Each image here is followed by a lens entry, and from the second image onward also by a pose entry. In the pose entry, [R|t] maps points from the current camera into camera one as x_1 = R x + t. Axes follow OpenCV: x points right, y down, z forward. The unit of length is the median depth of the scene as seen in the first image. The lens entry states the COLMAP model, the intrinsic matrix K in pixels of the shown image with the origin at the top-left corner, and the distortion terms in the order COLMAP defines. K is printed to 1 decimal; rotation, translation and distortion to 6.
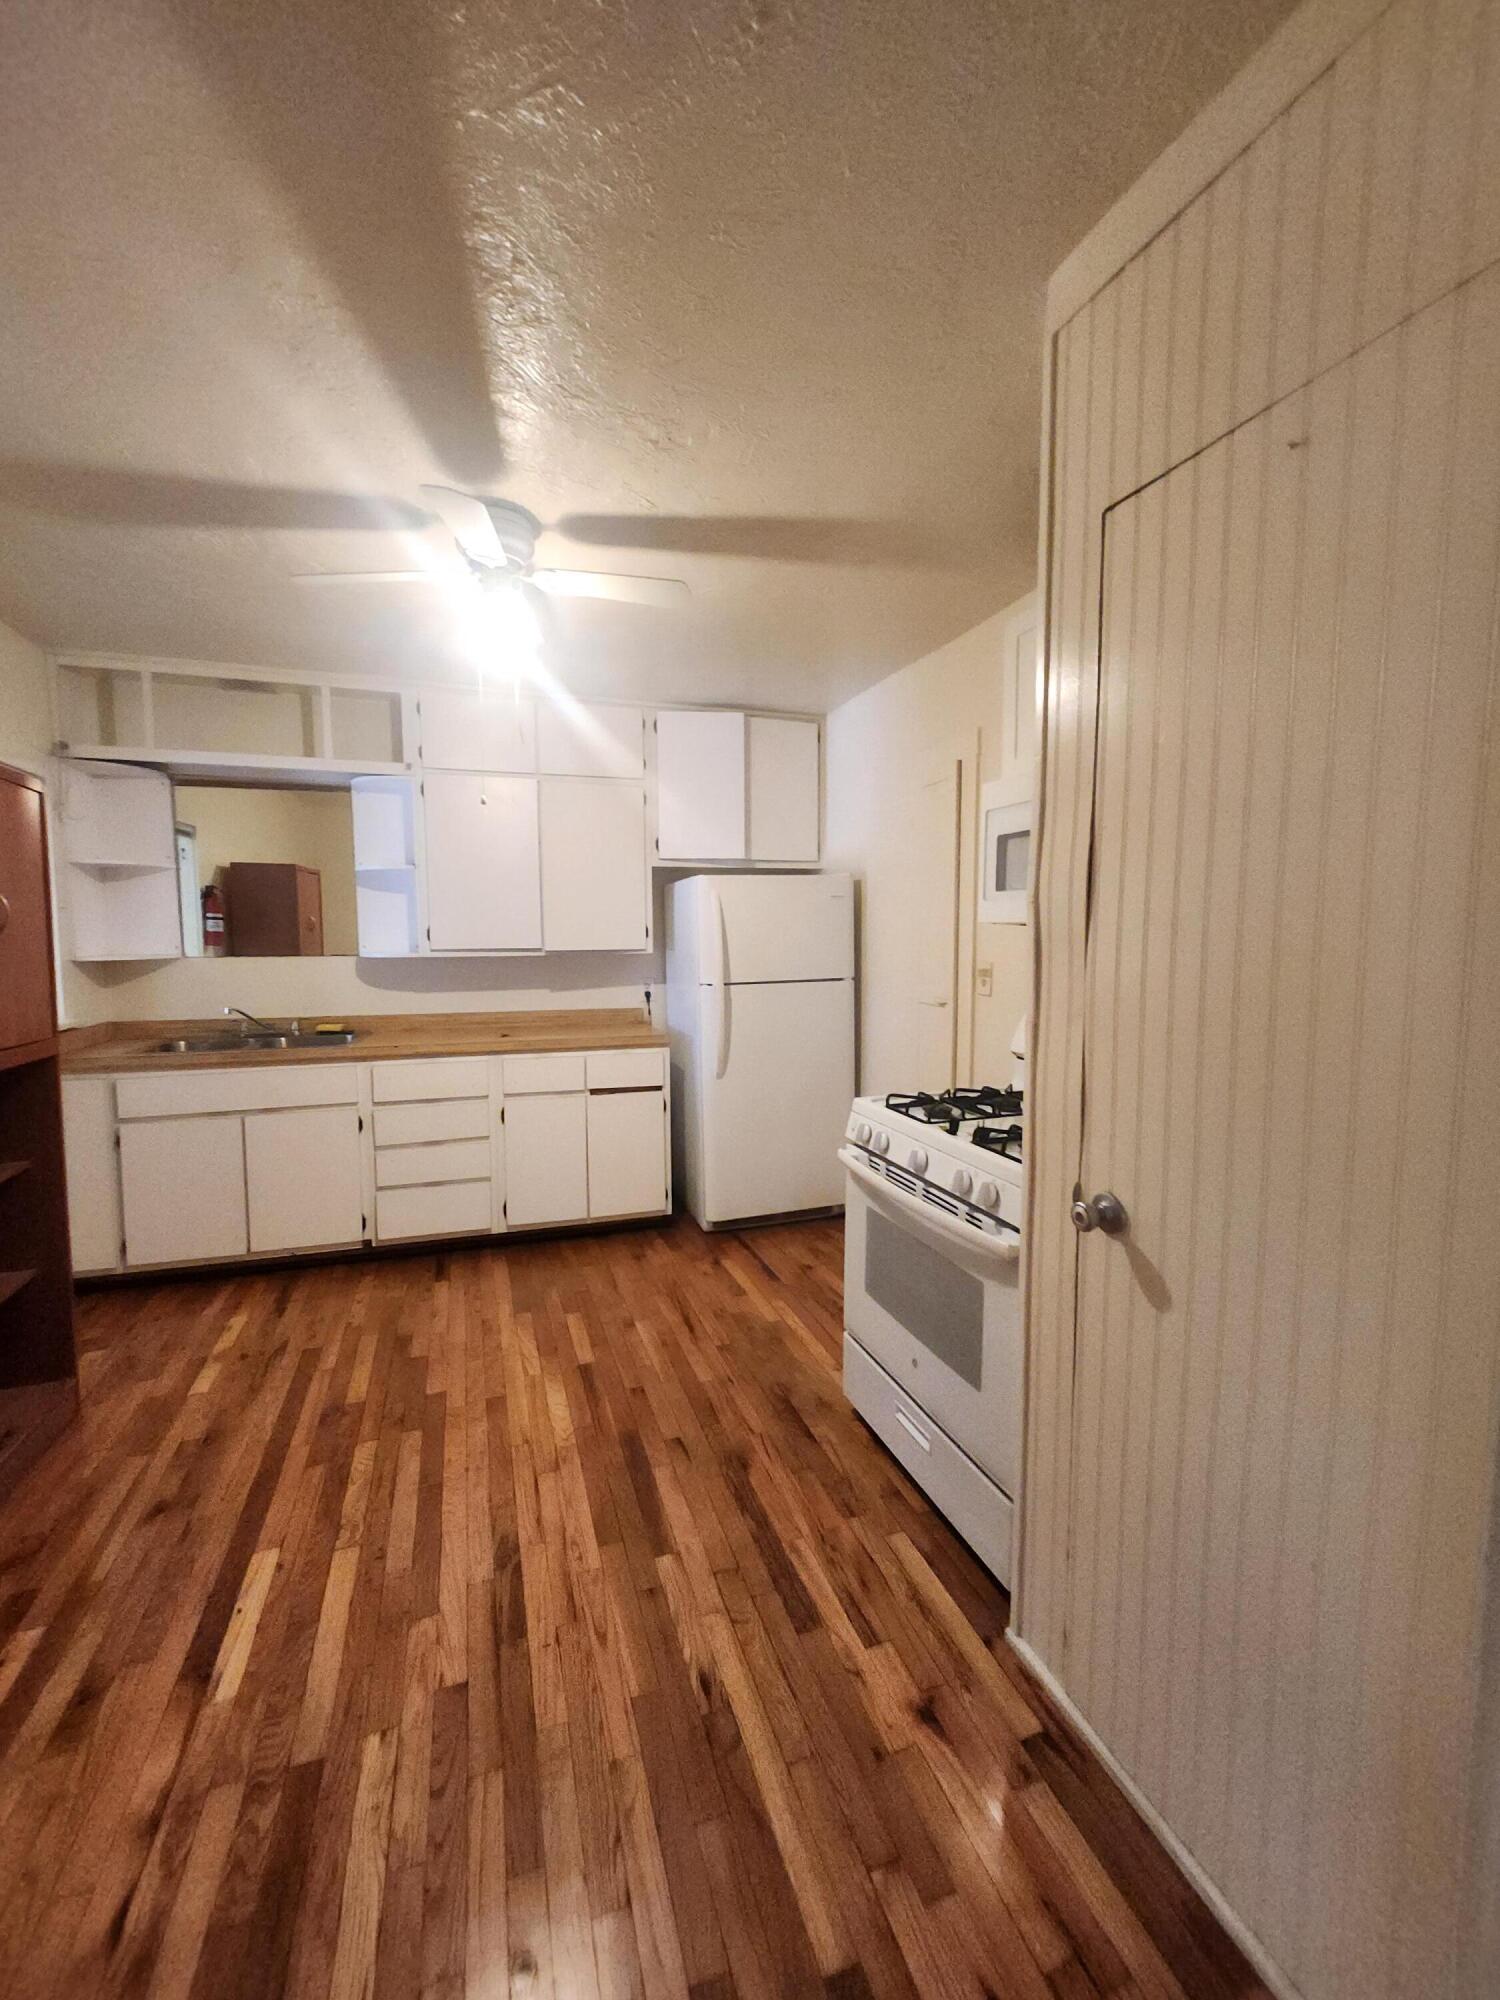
lens RADIAL K [[791.0, 0, 738.5], [0, 791.0, 995.4], [0, 0, 1]] dist [-0.001047, 0.000778]
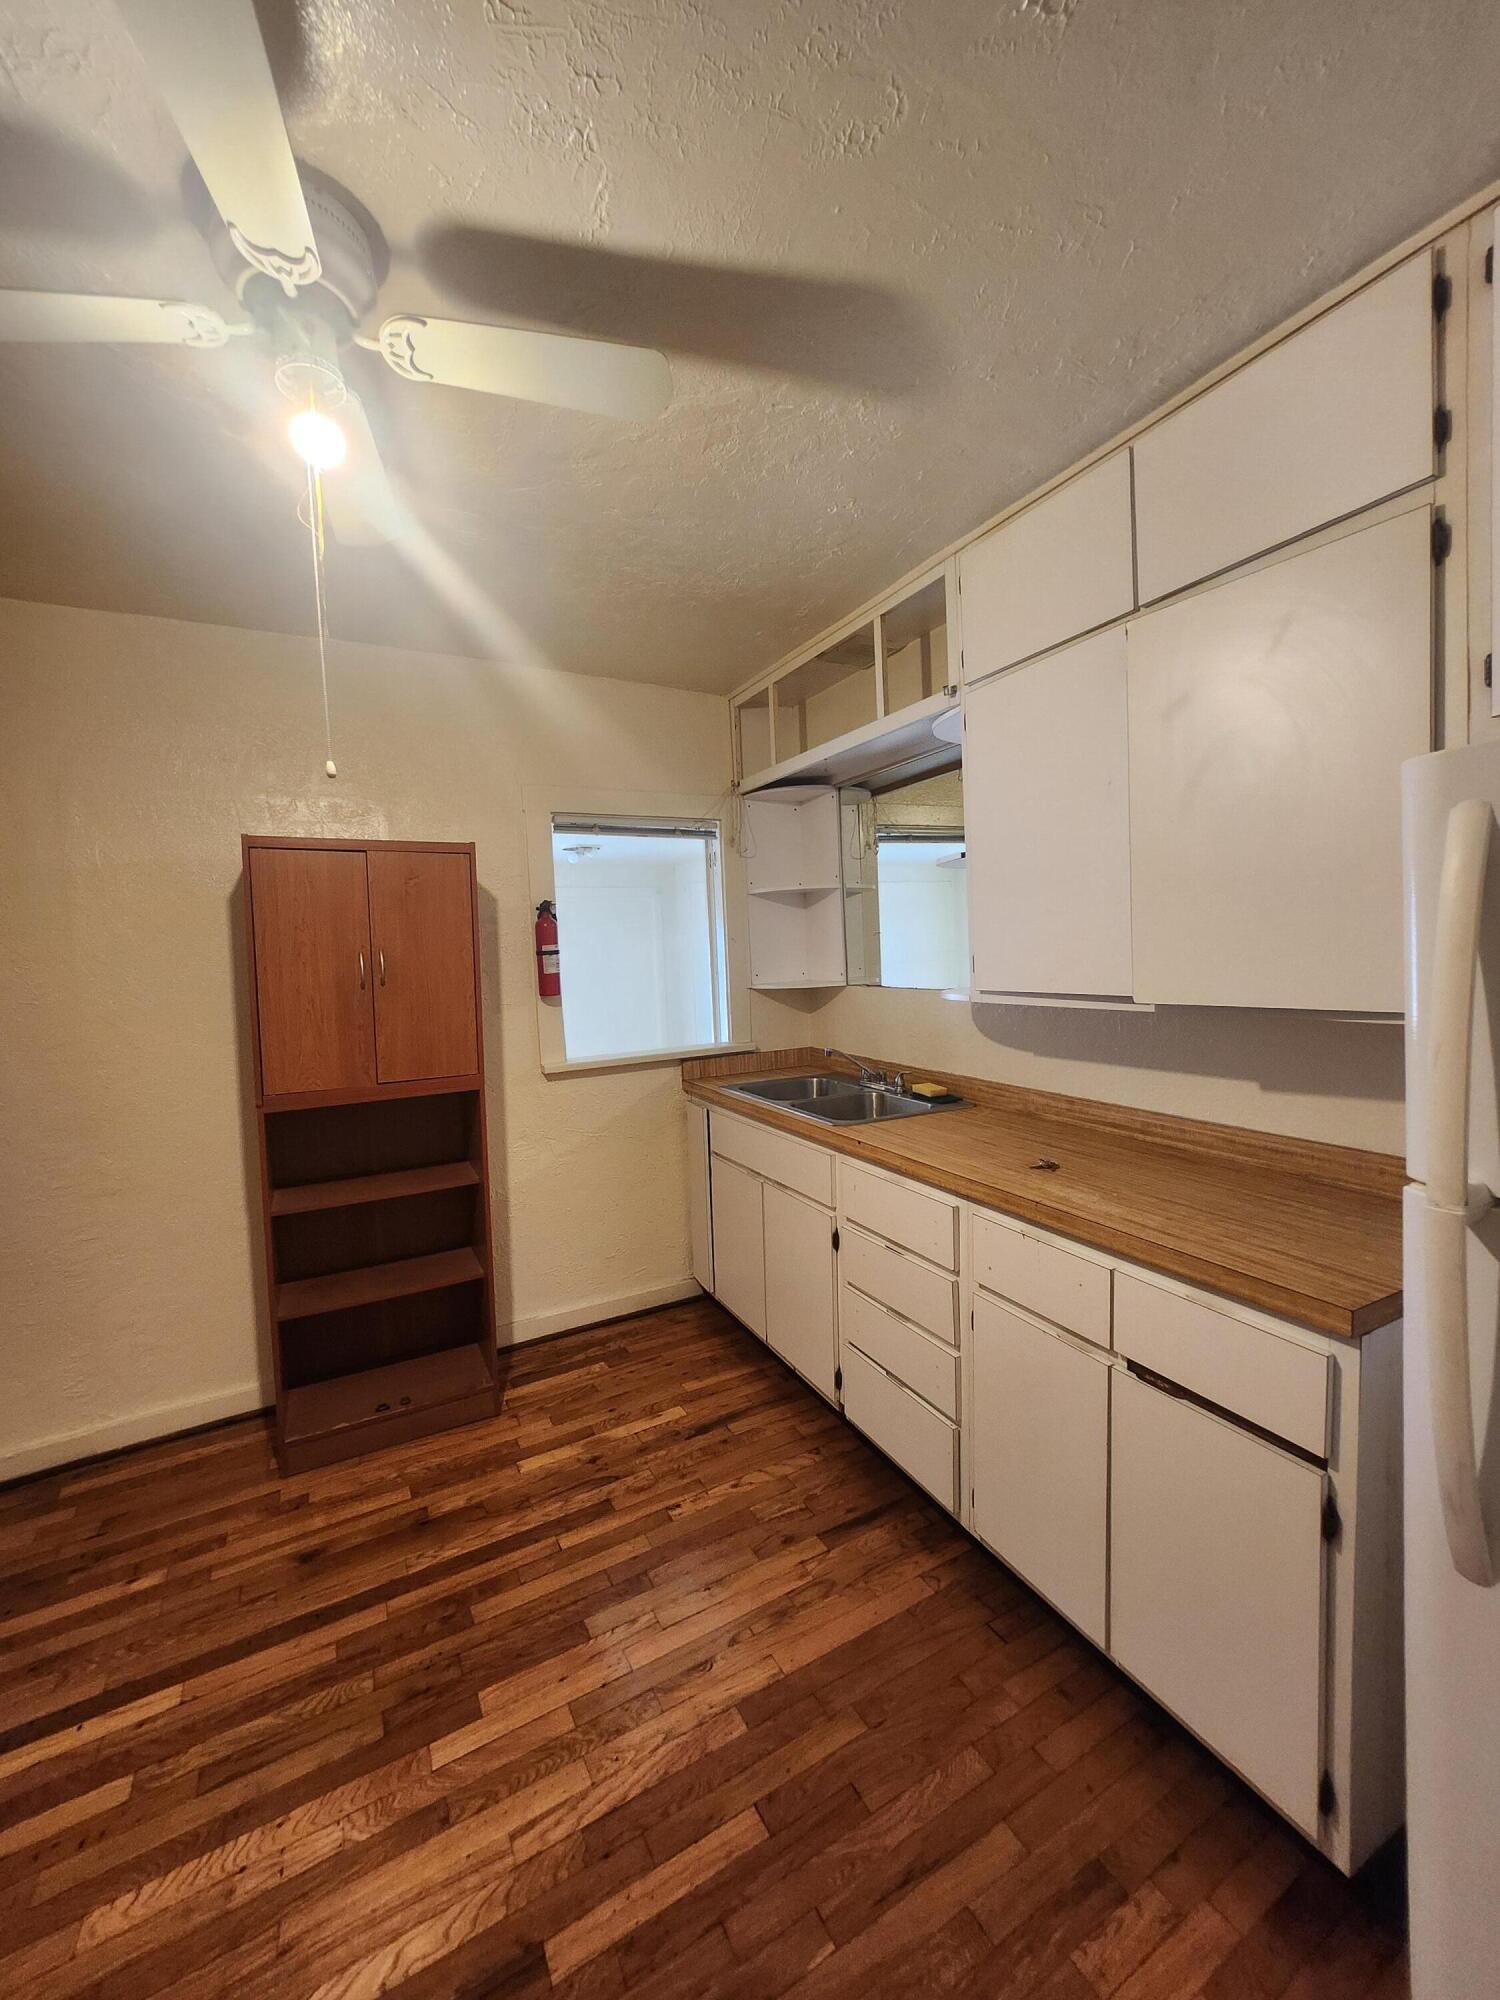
lens RADIAL K [[791.0, 0, 749.8], [0, 791.0, 994.3], [0, 0, 1]] dist [-0.001047, 0.000778]
pose [[0.157101, 0.058638, -0.985840, 0.230486], [-0.038071, 0.997853, 0.053286, -0.108516], [0.986849, 0.029161, 0.158996, 0.991709]]
